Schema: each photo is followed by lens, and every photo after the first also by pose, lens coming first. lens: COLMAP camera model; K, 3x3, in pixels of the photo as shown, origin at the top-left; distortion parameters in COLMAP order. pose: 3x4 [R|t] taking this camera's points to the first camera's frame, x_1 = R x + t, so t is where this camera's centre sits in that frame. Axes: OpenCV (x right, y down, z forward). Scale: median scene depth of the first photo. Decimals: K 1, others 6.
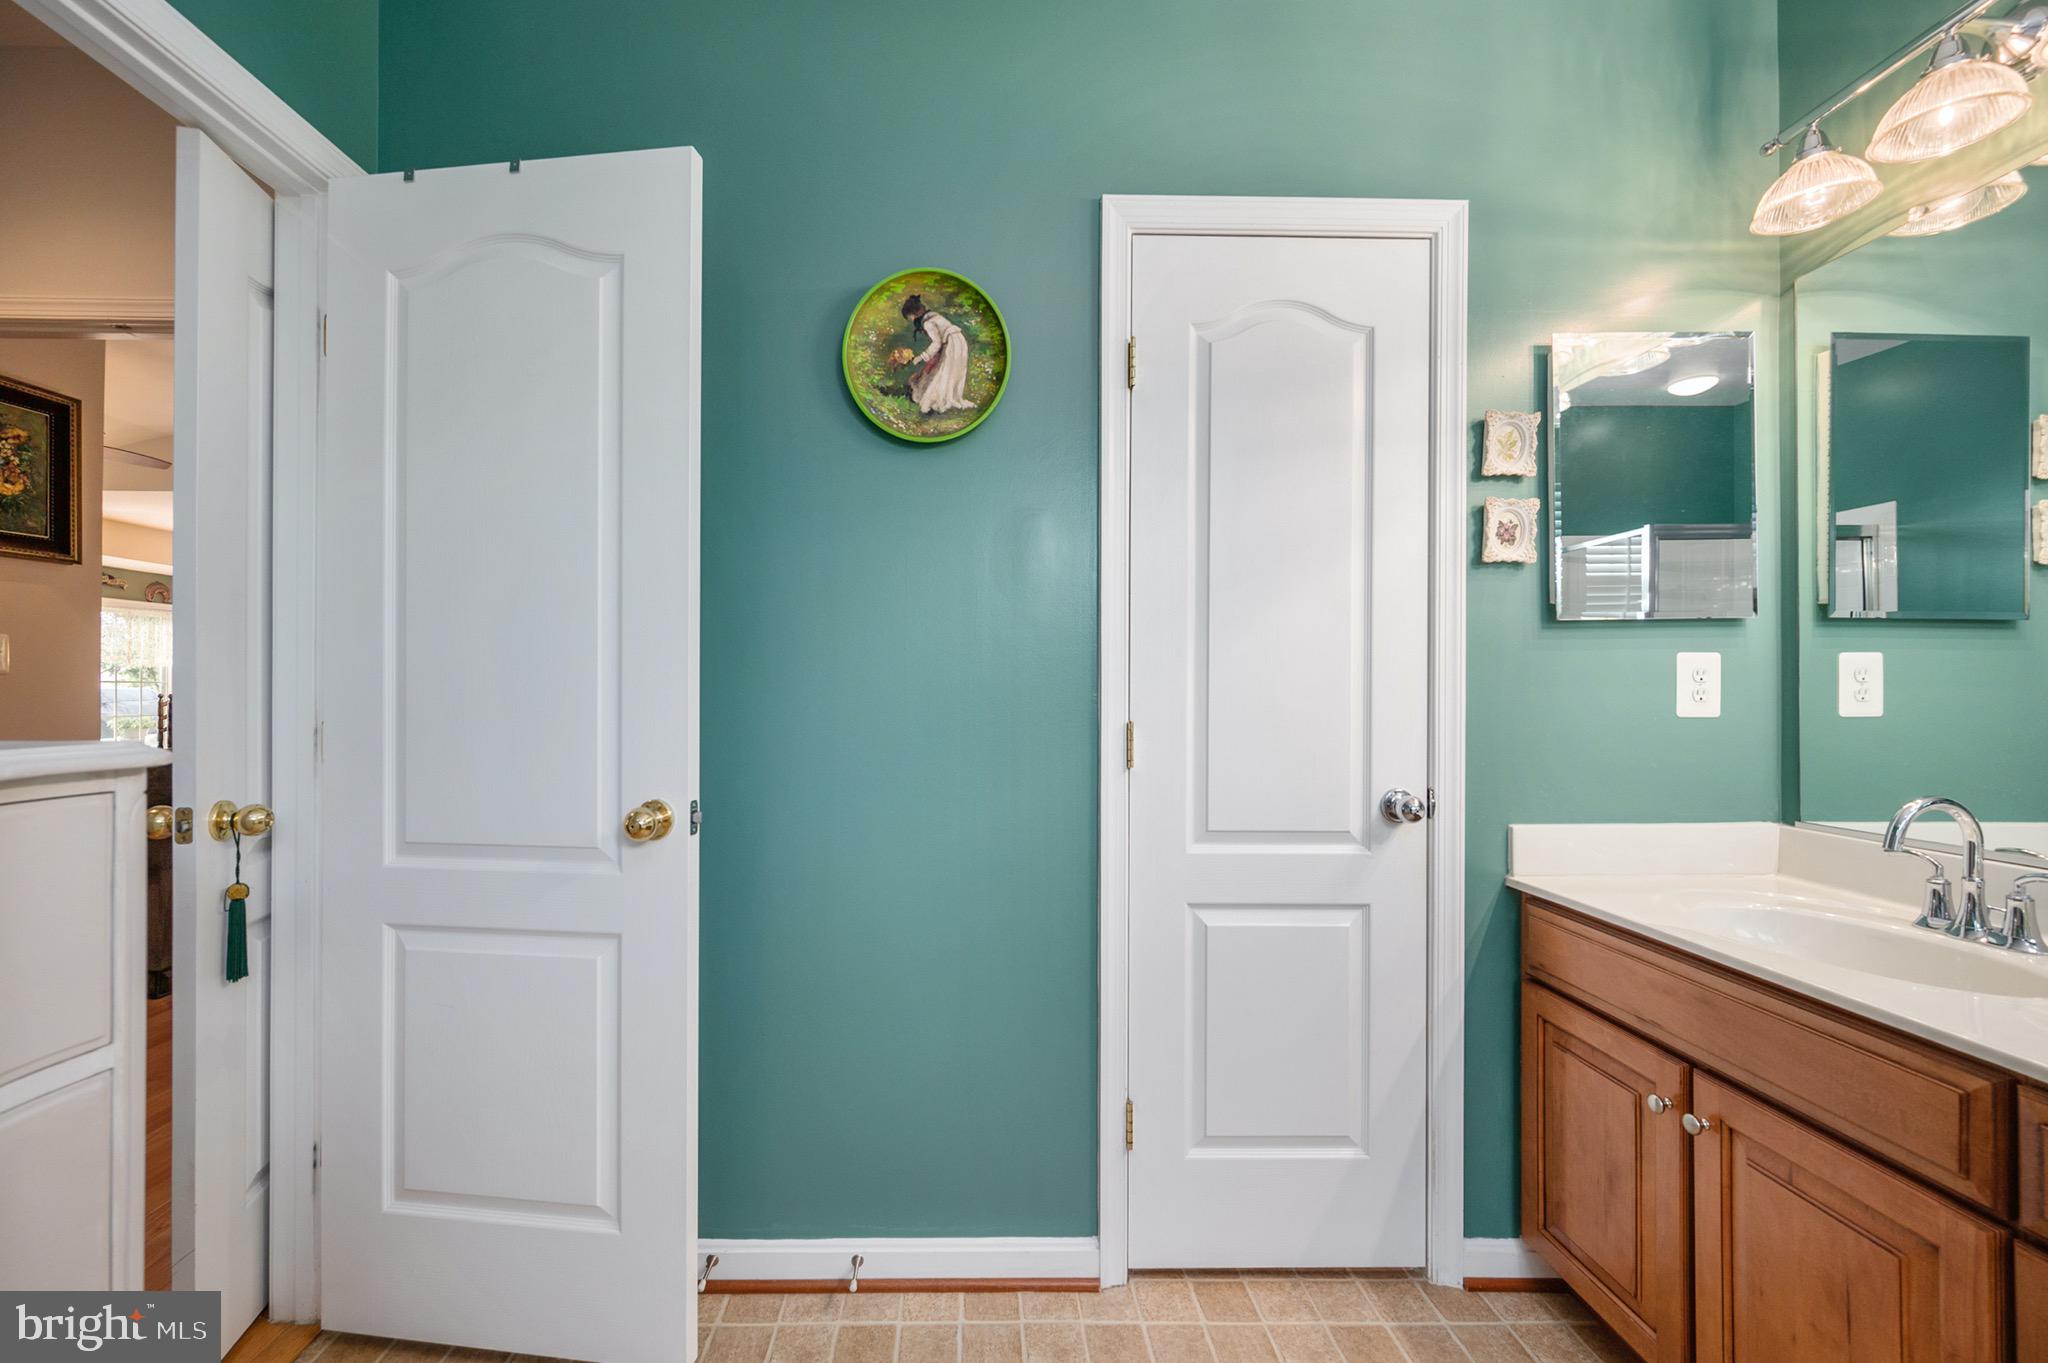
lens RADIAL K [[825.0, 0, 993.3], [0, 825.0, 685.2], [0, 0, 1]] dist [-0.003210, 0.000856]
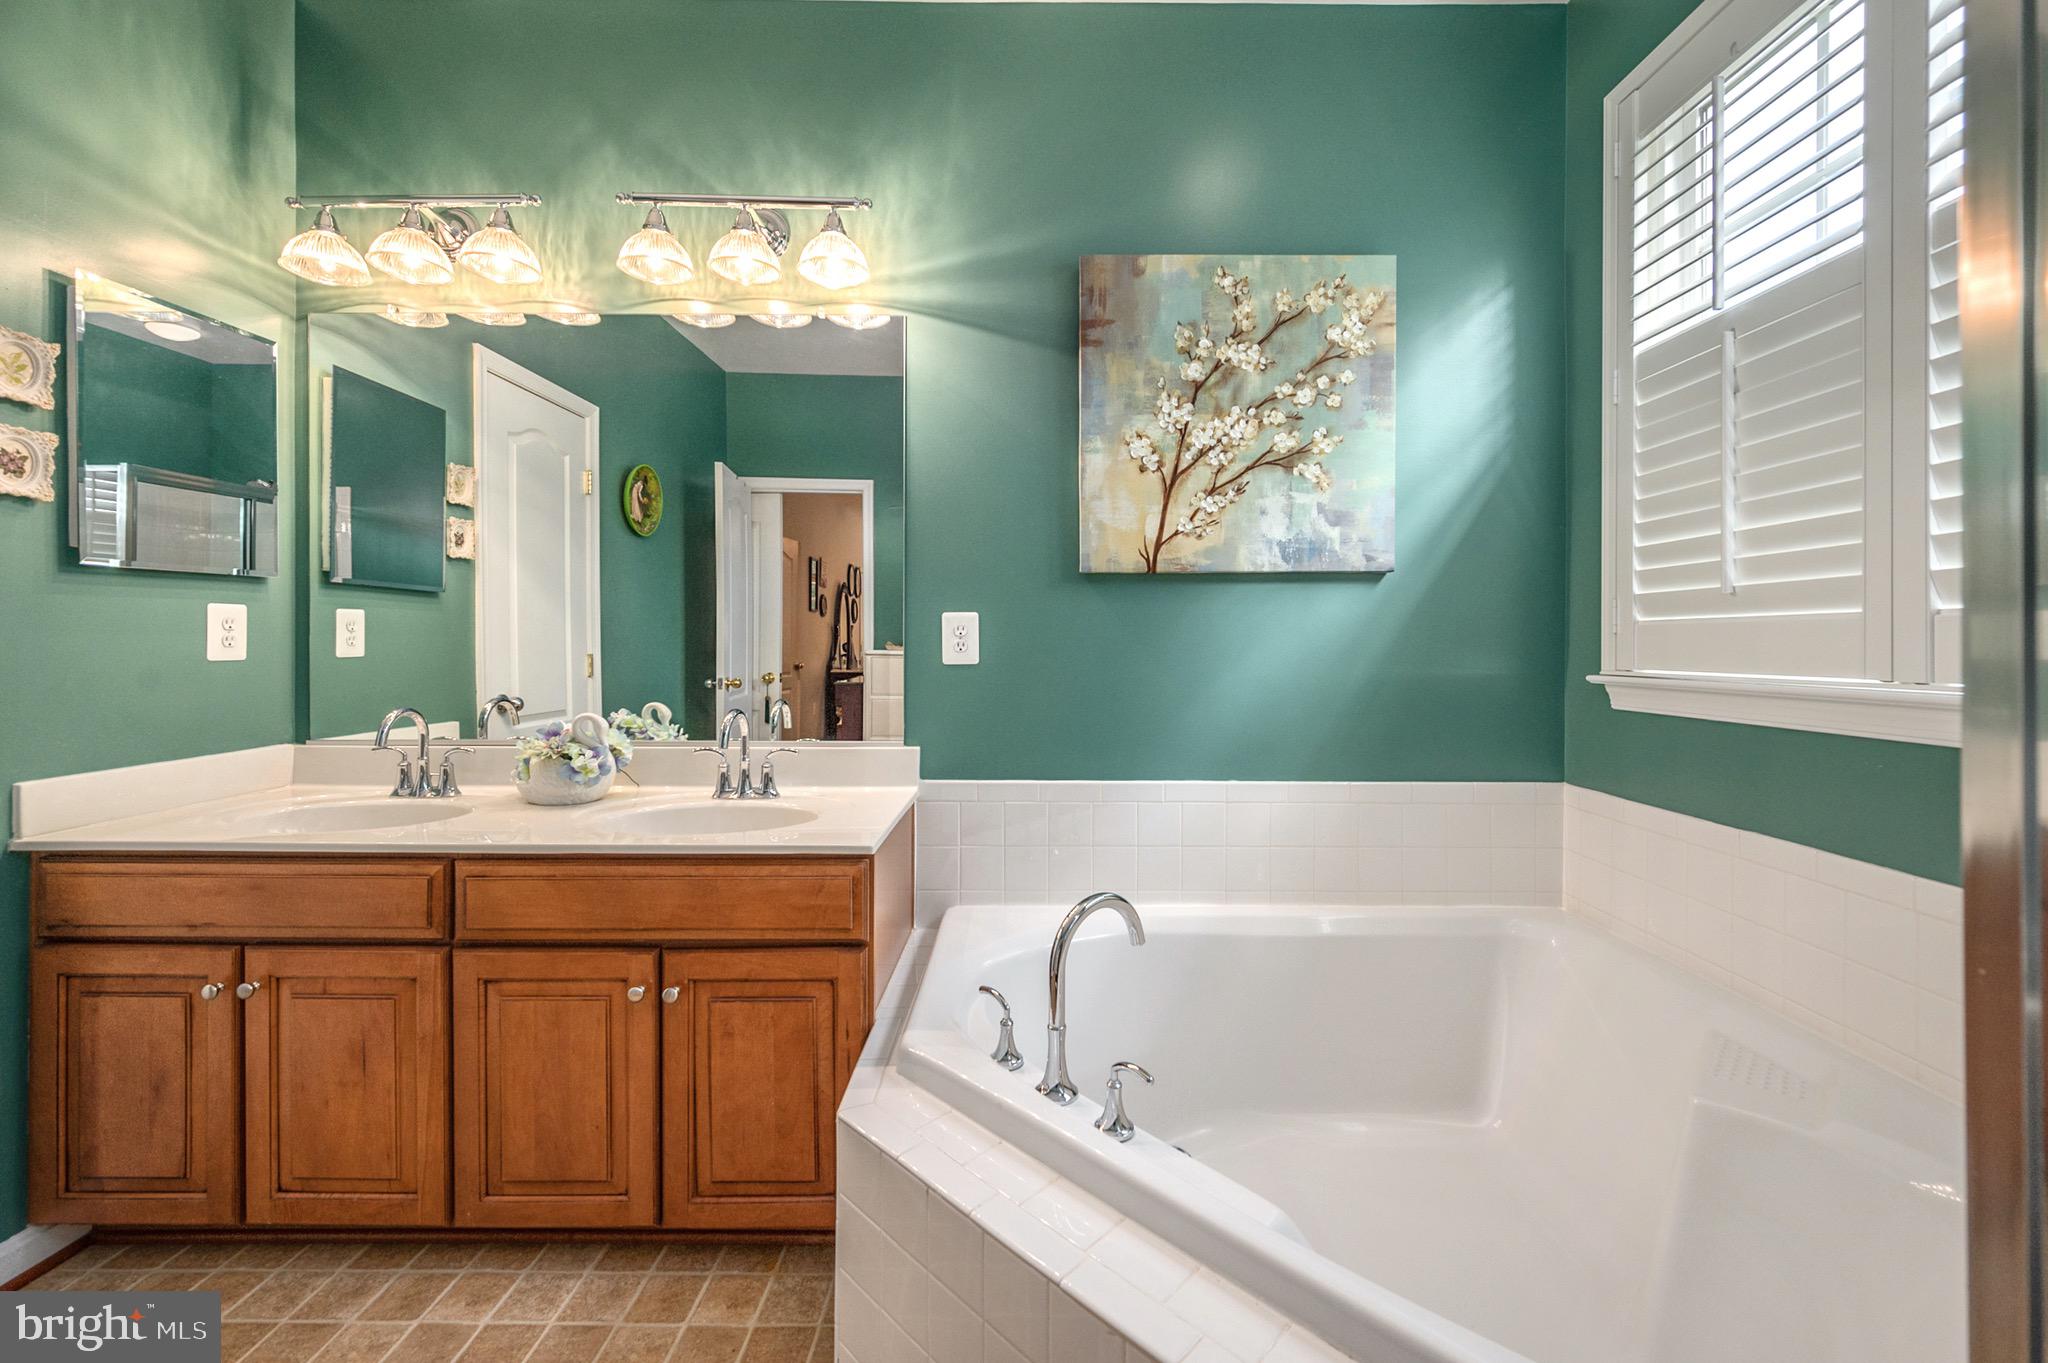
lens RADIAL K [[805.6, 0, 1034.3], [0, 805.6, 643.5], [0, 0, 1]] dist [0.000022, 0.000452]
pose [[0.020255, -0.004870, 0.999783, -0.251787], [-0.008683, 0.999950, 0.005047, -0.000306], [-0.999757, -0.008783, 0.020212, -0.151454]]
